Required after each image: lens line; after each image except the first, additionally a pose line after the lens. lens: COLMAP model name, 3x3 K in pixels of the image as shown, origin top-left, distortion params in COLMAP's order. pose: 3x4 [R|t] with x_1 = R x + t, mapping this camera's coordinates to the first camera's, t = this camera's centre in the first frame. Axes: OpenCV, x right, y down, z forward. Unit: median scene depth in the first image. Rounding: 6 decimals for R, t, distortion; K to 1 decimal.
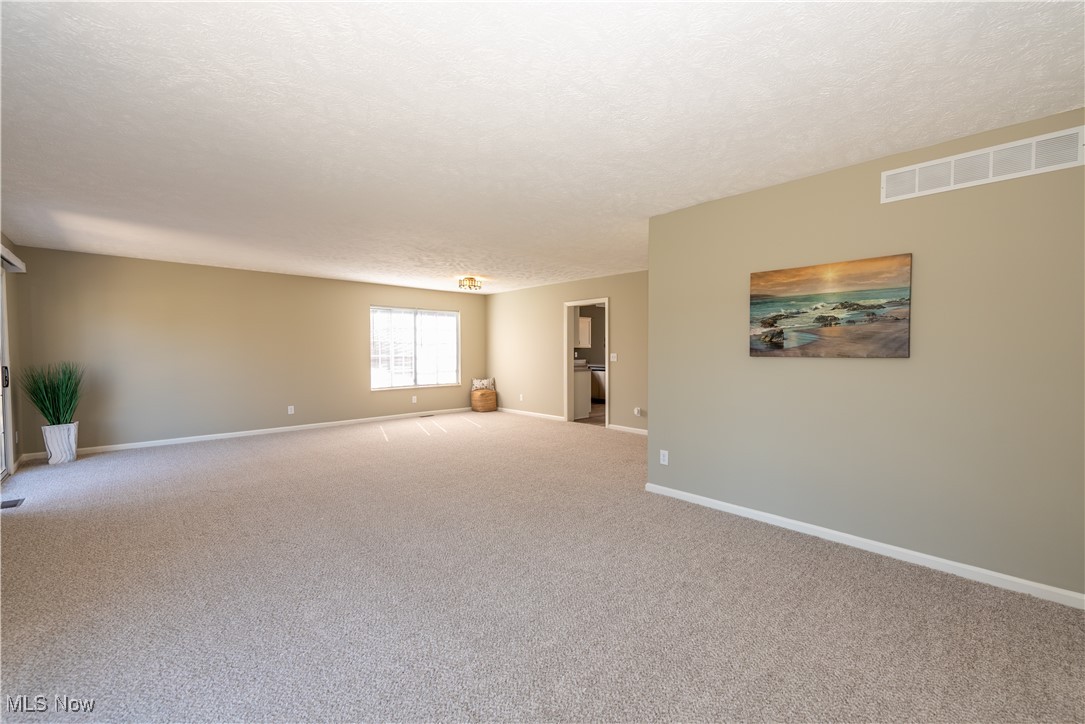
lens RADIAL K [[442.1, 0, 542.5], [0, 442.1, 362.0], [0, 0, 1]] dist [0.000120, 0.000002]
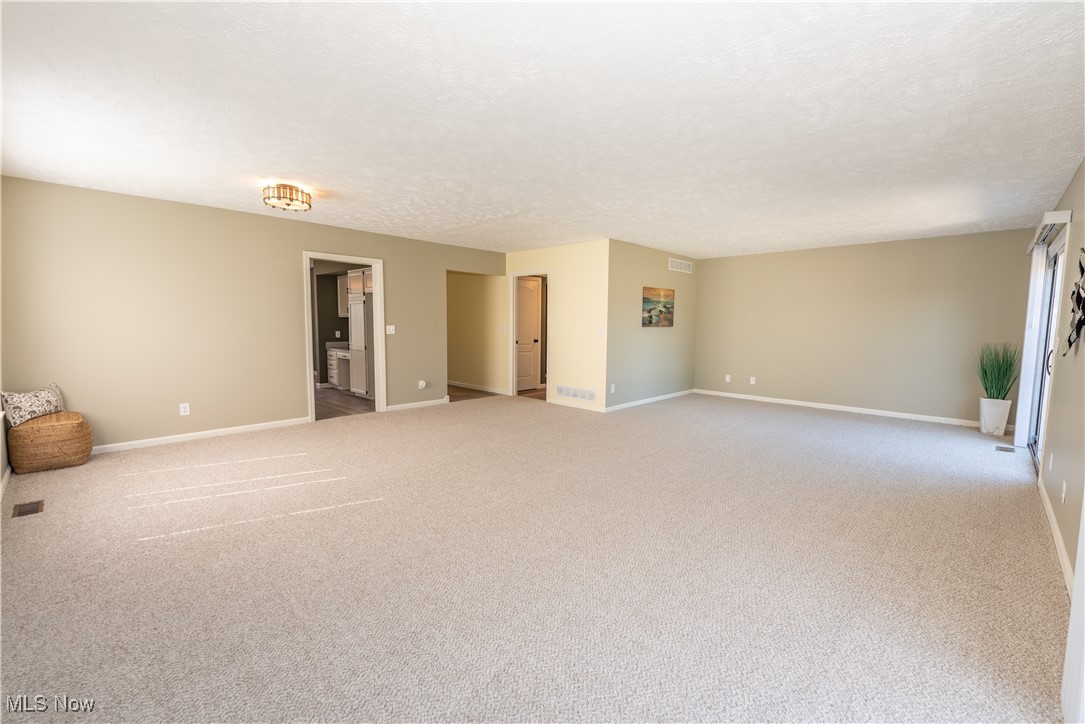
lens RADIAL K [[457.1, 0, 548.9], [0, 457.1, 362.9], [0, 0, 1]] dist [0.015161, -0.000381]
pose [[-0.052029, -0.092673, 0.994336, -1.740953], [0.018709, 0.995420, 0.093753, -0.056683], [-0.998470, 0.023481, -0.050057, 1.618330]]
